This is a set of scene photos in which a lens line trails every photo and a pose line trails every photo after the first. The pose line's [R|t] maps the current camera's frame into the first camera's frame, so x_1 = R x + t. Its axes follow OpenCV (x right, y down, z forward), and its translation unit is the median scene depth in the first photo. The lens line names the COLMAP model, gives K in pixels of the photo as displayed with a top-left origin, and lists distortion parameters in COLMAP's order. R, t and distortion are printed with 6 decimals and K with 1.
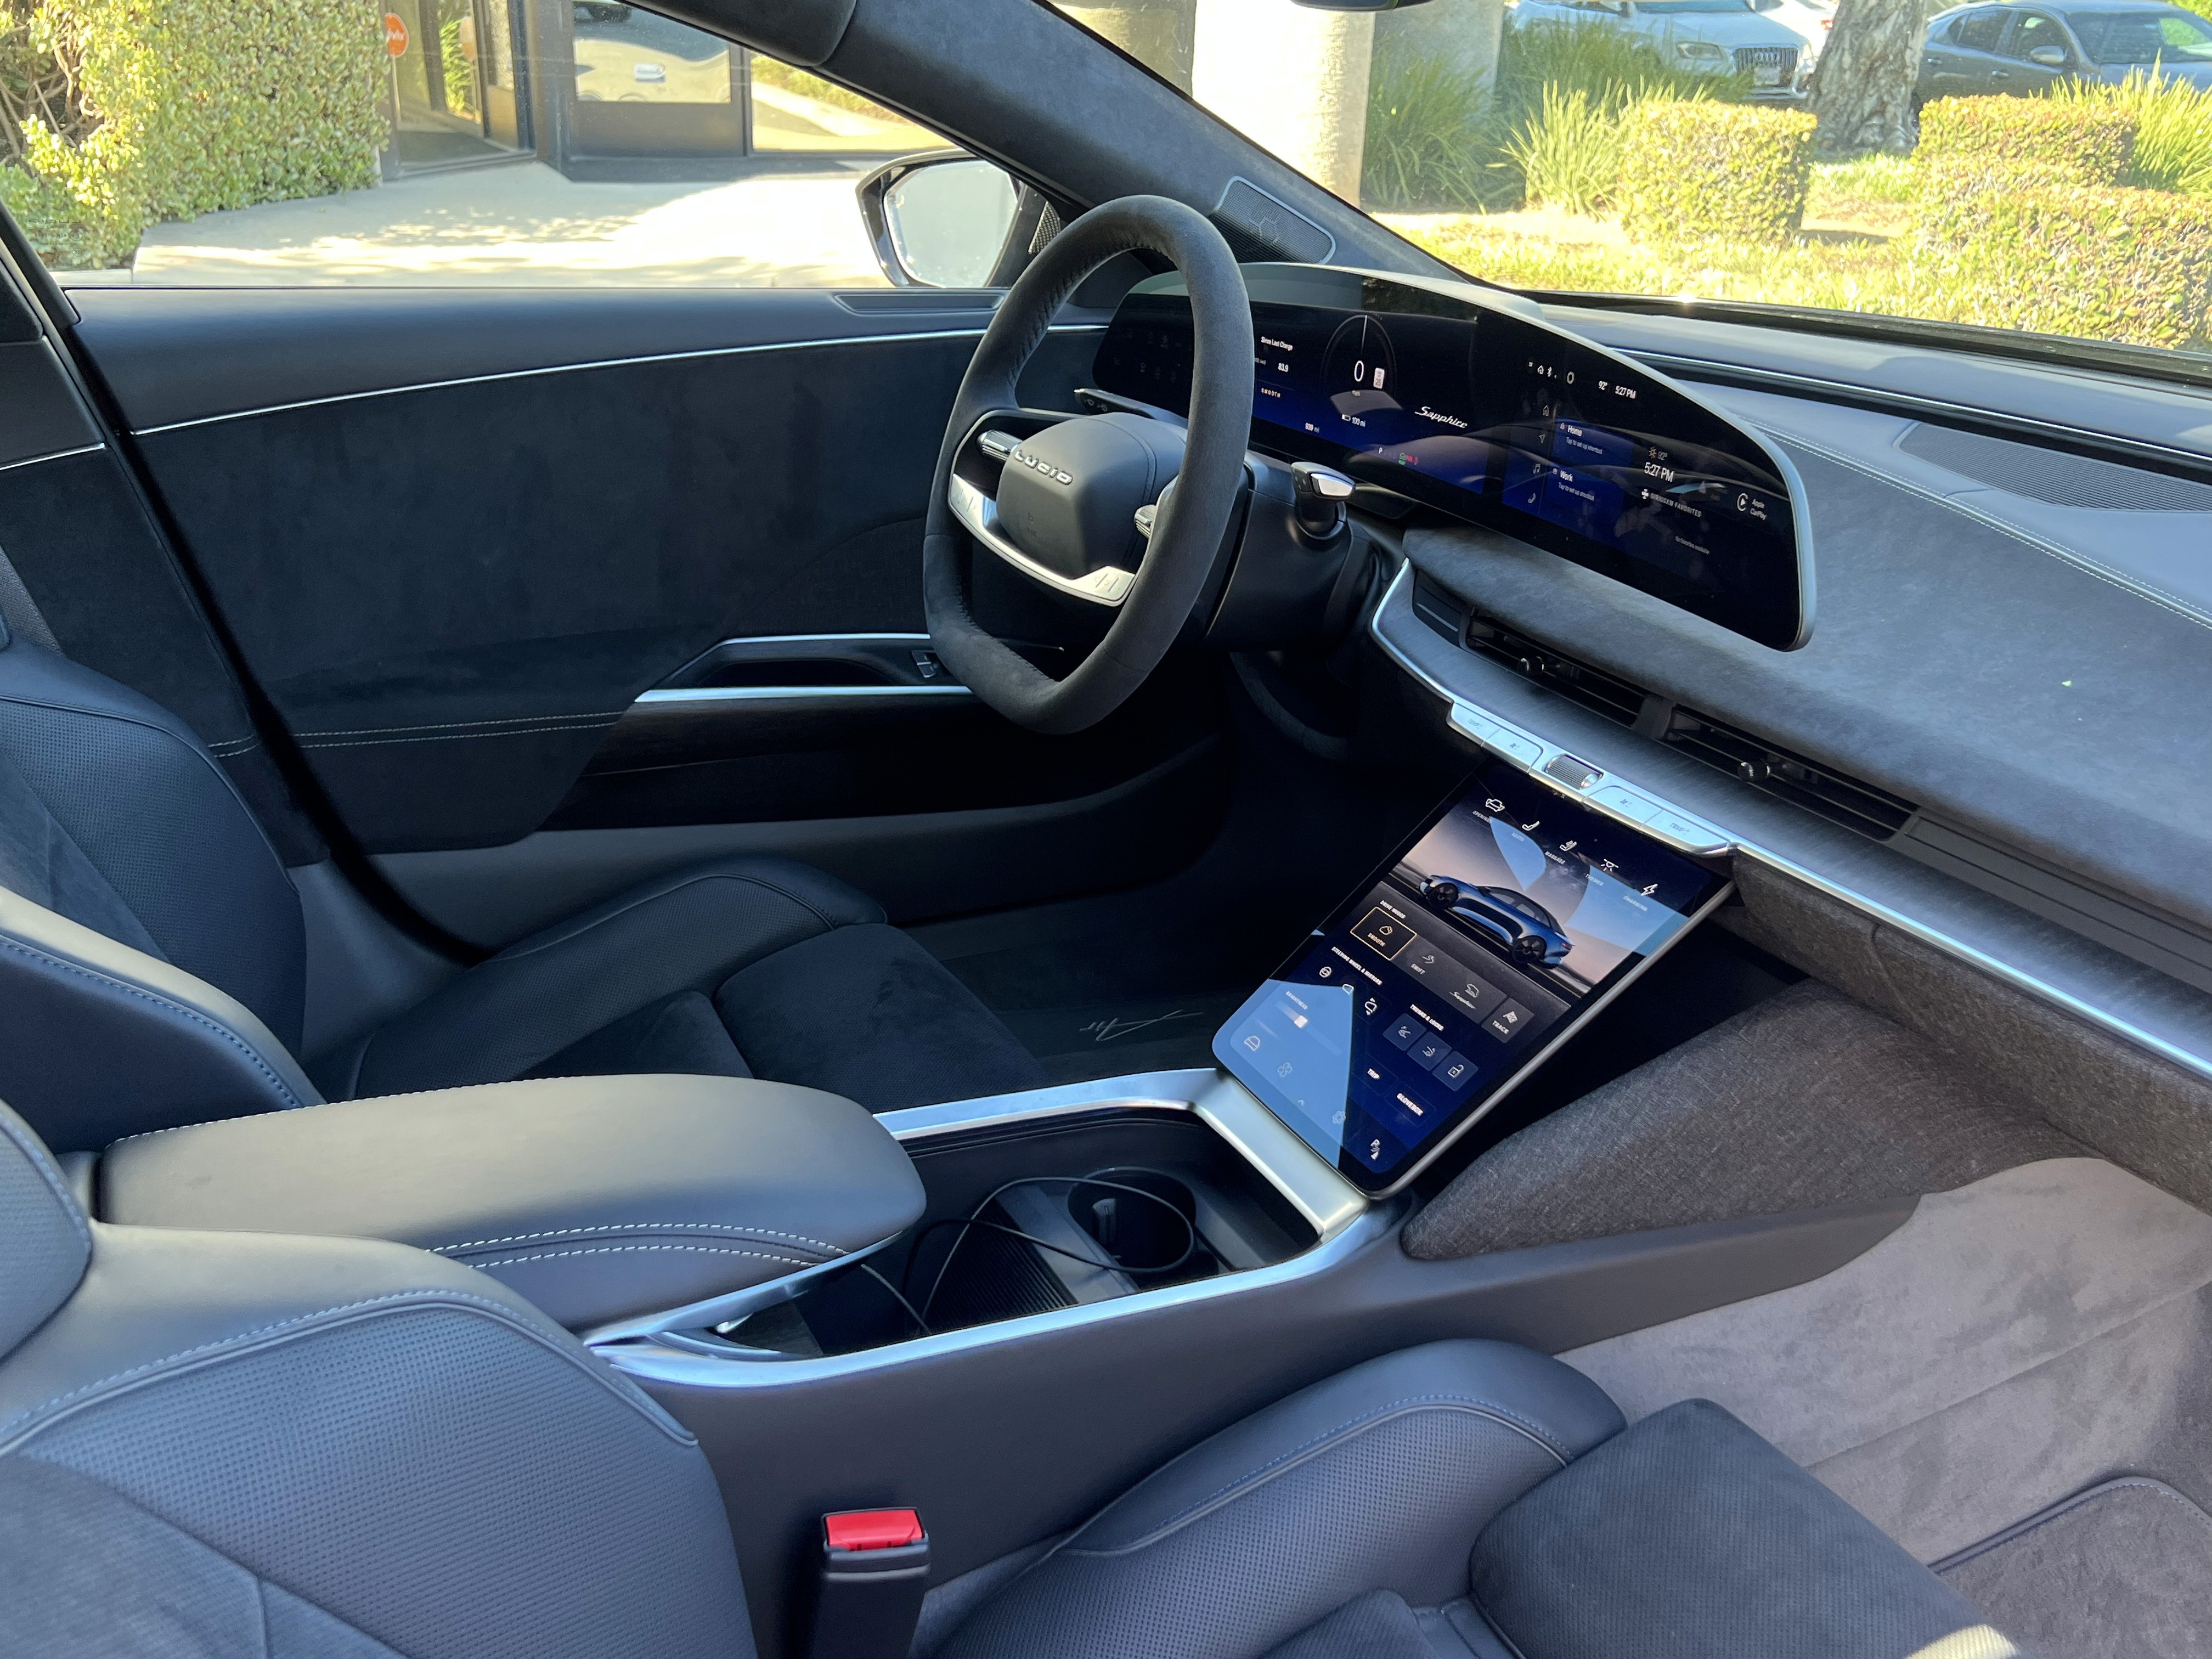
lens RADIAL K [[1949.7, 0, 1106.0], [0, 1949.7, 829.5], [0, 0, 1]] dist [0.166770, -0.198275]
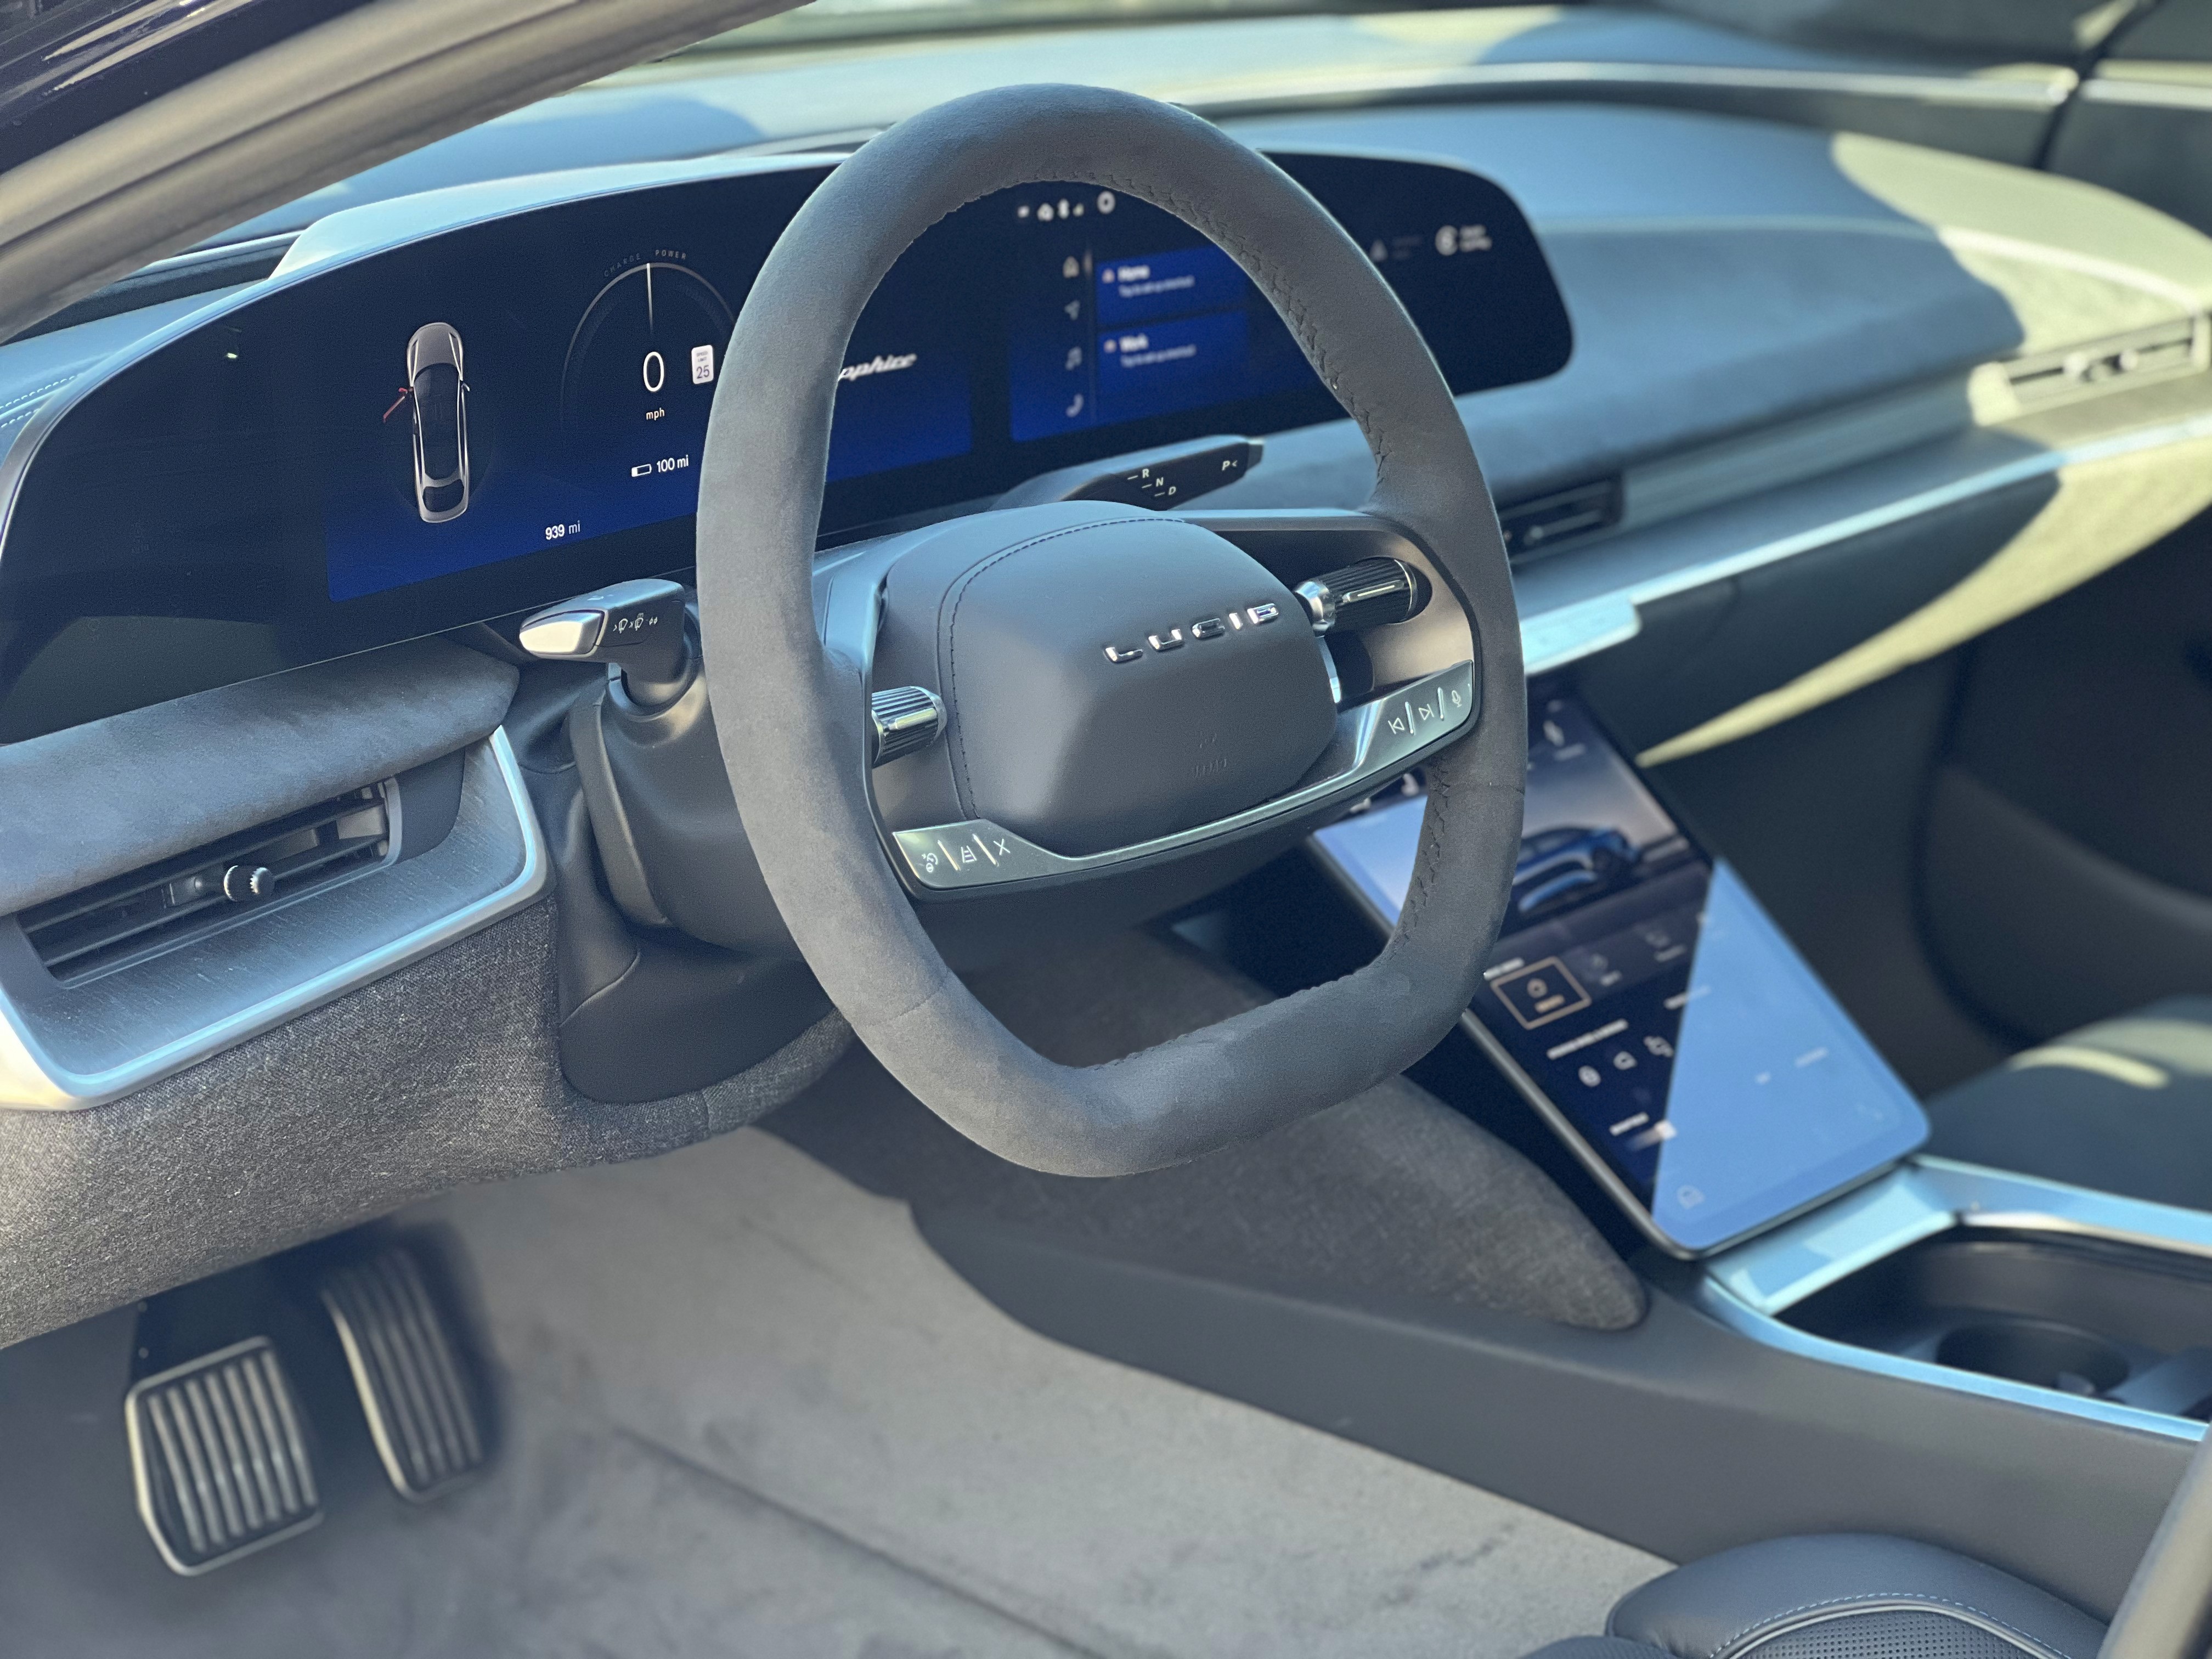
lens RADIAL K [[5026.8, 0, 1106.0], [0, 5026.8, 829.5], [0, 0, 1]] dist [-0.032844, 0.060128]
pose [[-0.401923, -0.293484, 0.867367, -1.304342], [0.323145, 0.840837, 0.434247, -0.808403], [-0.856759, 0.454819, -0.243114, 1.578312]]
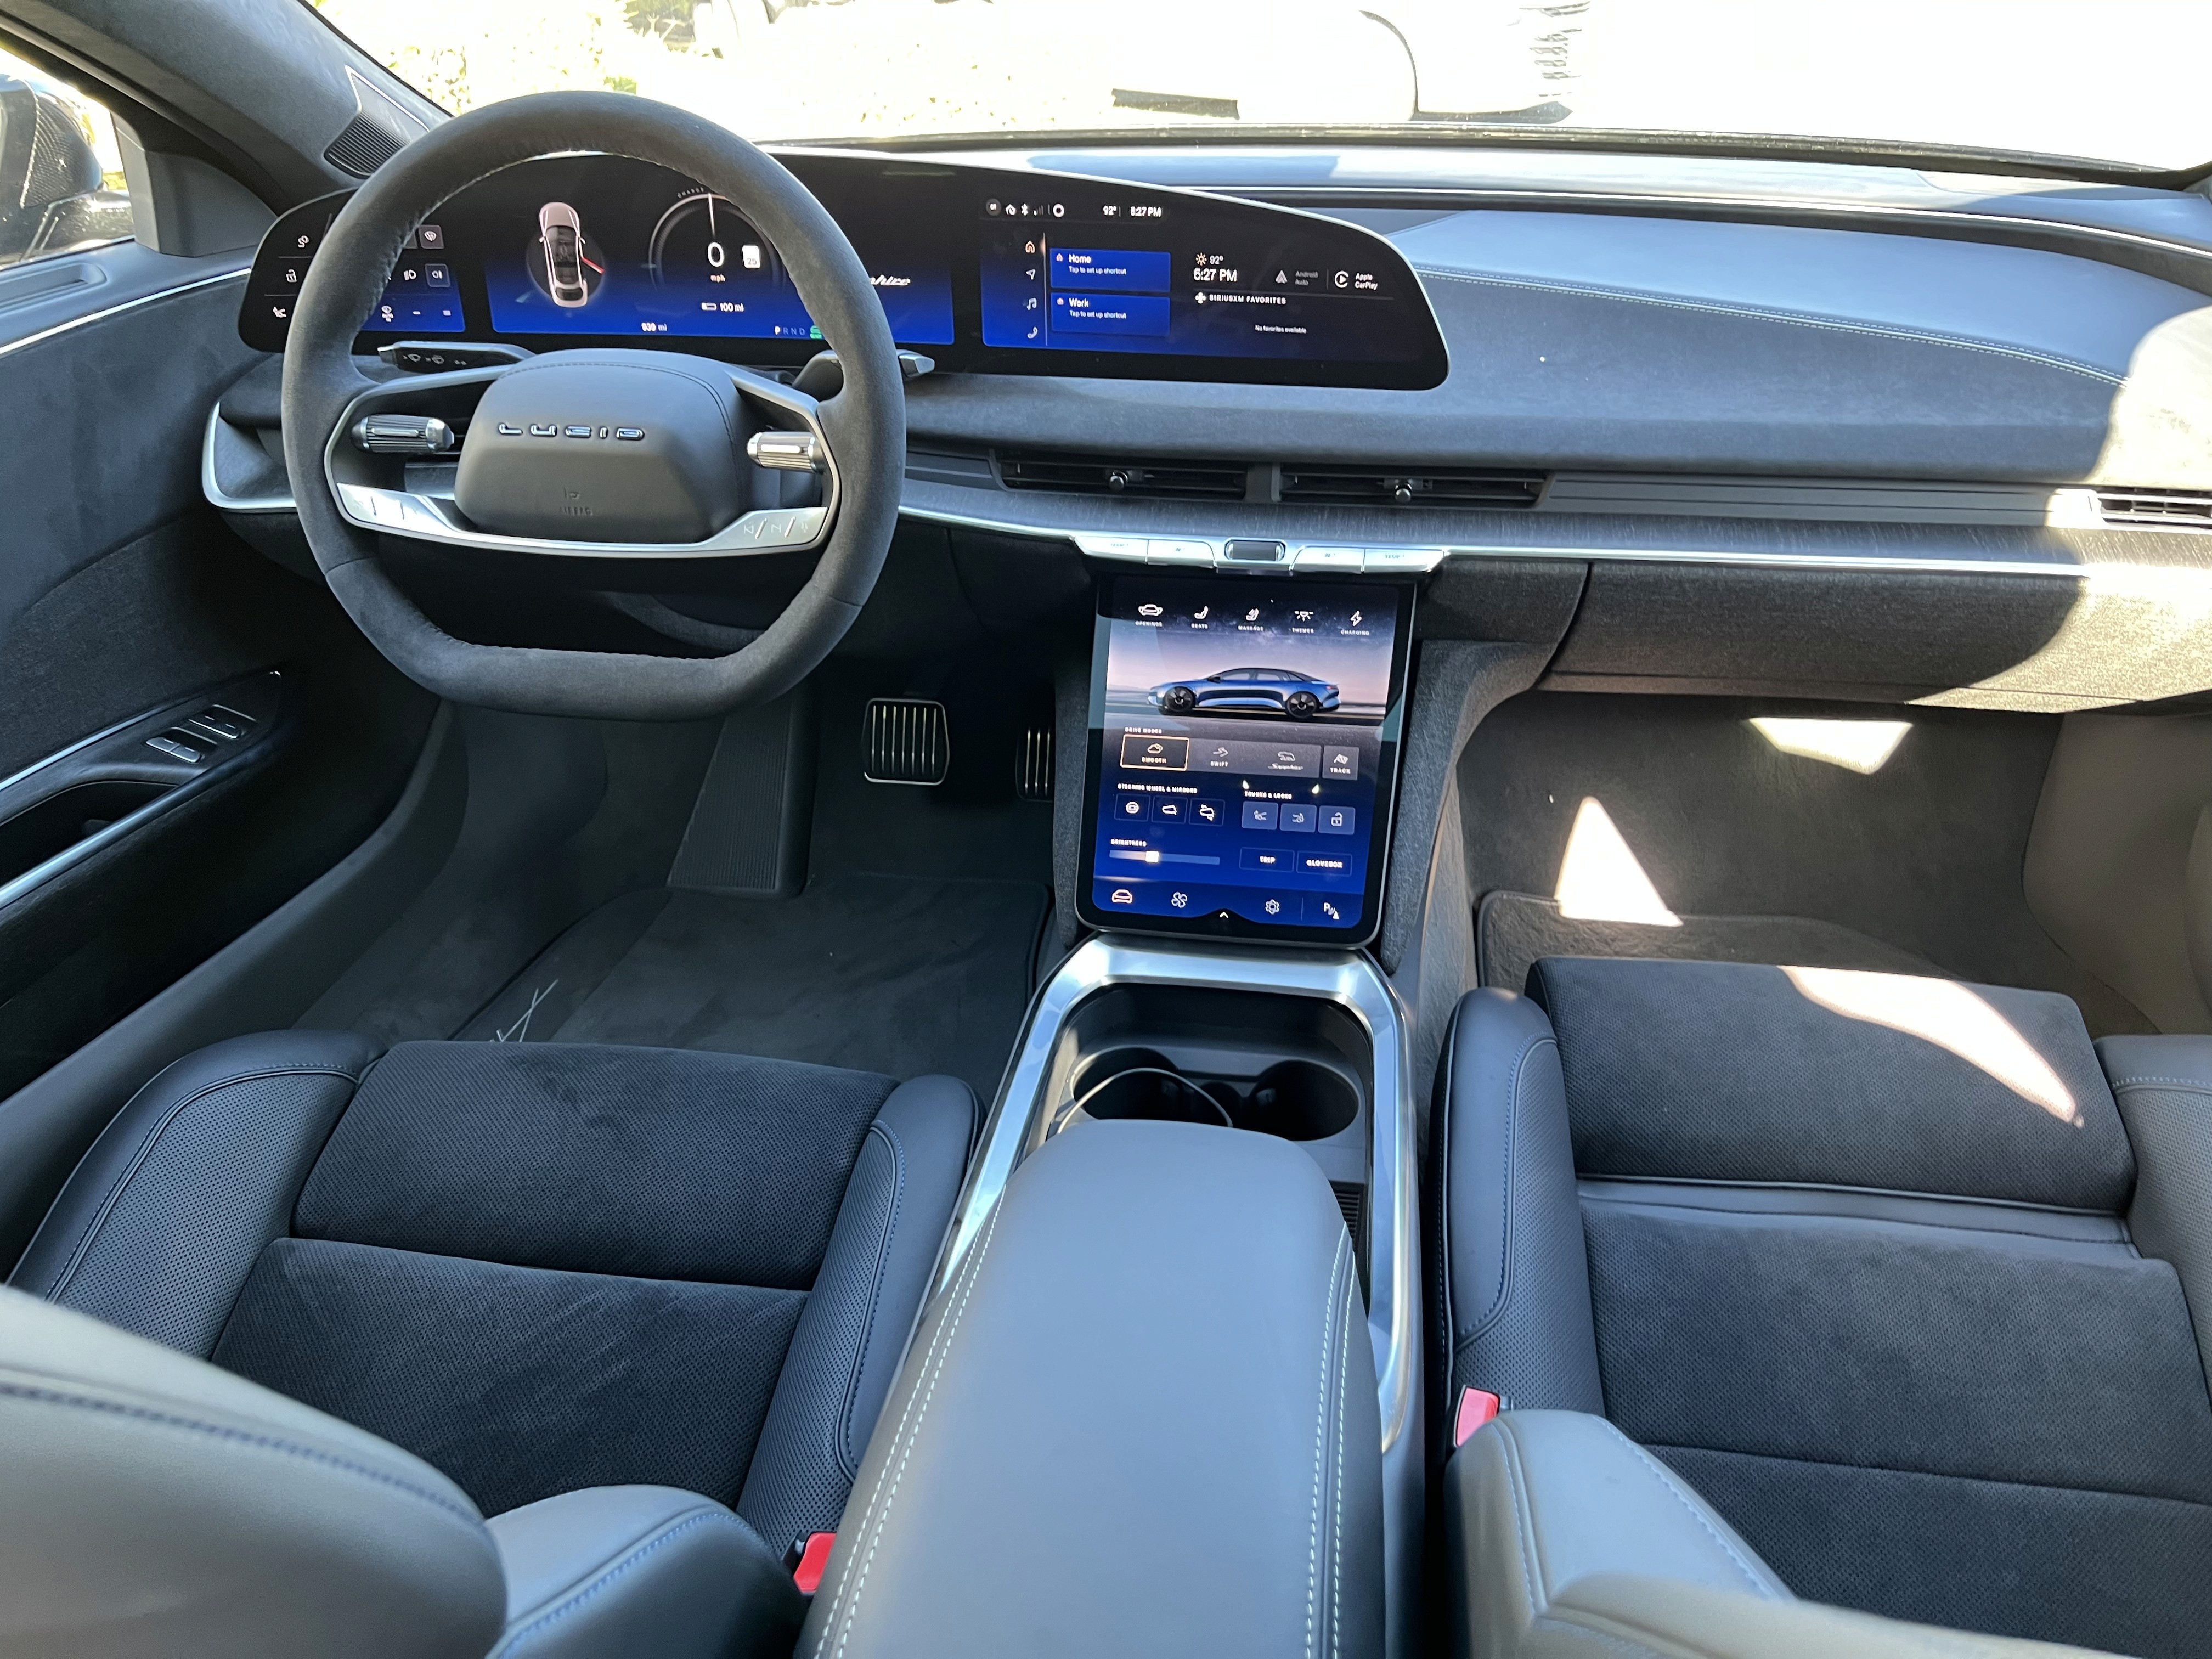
lens RADIAL K [[1691.8, 0, 1106.0], [0, 1691.8, 829.5], [0, 0, 1]] dist [0.138304, -0.333305]
pose [[0.574305, -0.424765, 0.699820, -0.572856], [0.337172, 0.901713, 0.270608, -0.179157], [-0.745982, 0.080547, 0.661078, 0.422228]]
